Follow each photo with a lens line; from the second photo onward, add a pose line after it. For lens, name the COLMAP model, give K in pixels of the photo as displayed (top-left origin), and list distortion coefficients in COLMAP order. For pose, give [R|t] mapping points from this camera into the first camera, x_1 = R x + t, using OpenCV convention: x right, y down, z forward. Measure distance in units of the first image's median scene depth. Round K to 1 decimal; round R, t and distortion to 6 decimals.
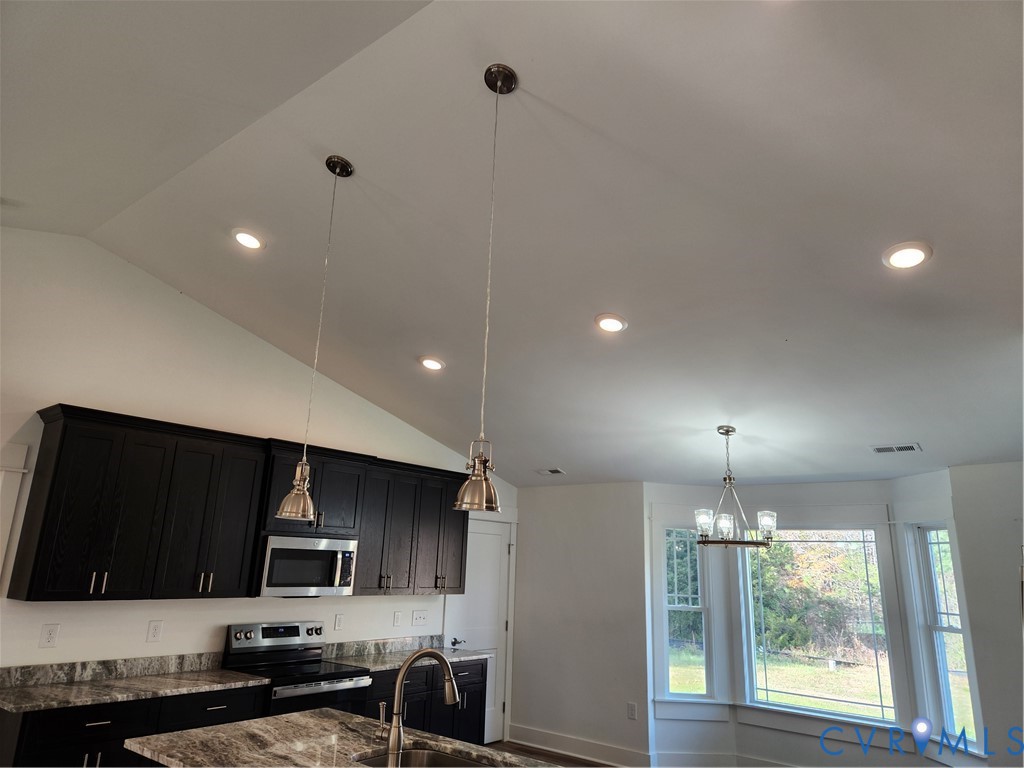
lens RADIAL K [[685.2, 0, 517.1], [0, 685.2, 381.1], [0, 0, 1]] dist [0.078881, -0.066391]
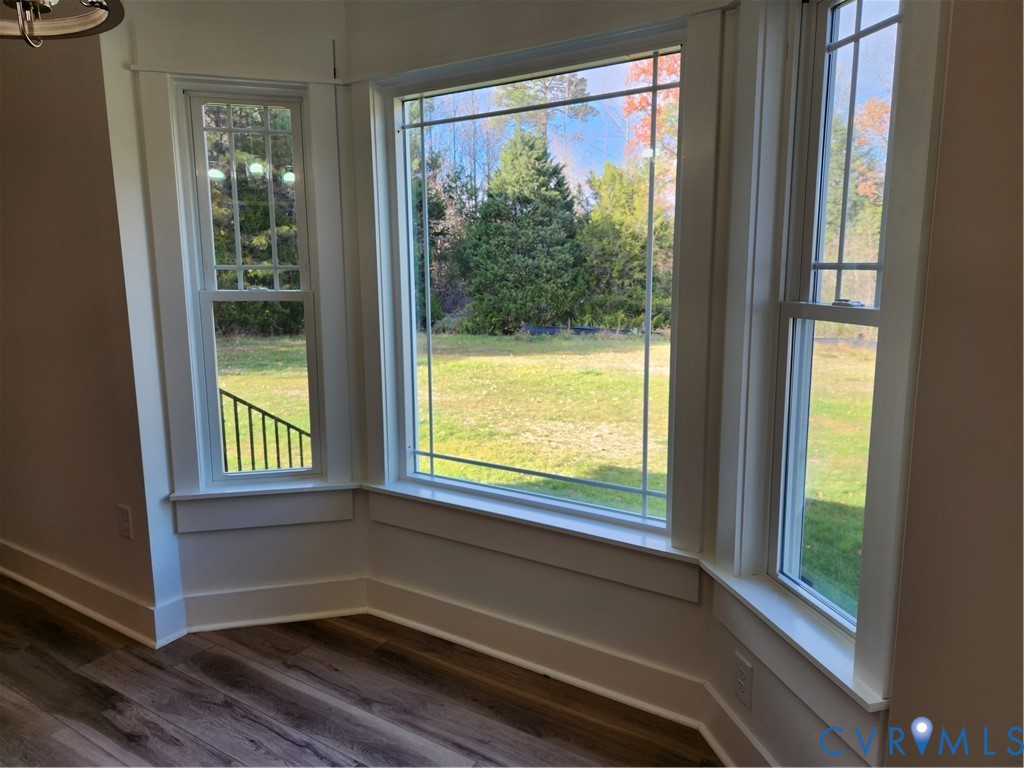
lens RADIAL K [[685.2, 0, 517.1], [0, 685.2, 381.1], [0, 0, 1]] dist [0.078881, -0.066391]
pose [[0.991314, -0.062530, 0.115702, 0.365444], [0.008265, 0.907624, 0.419703, 0.209705], [-0.131258, -0.415101, 0.900257, 0.607556]]
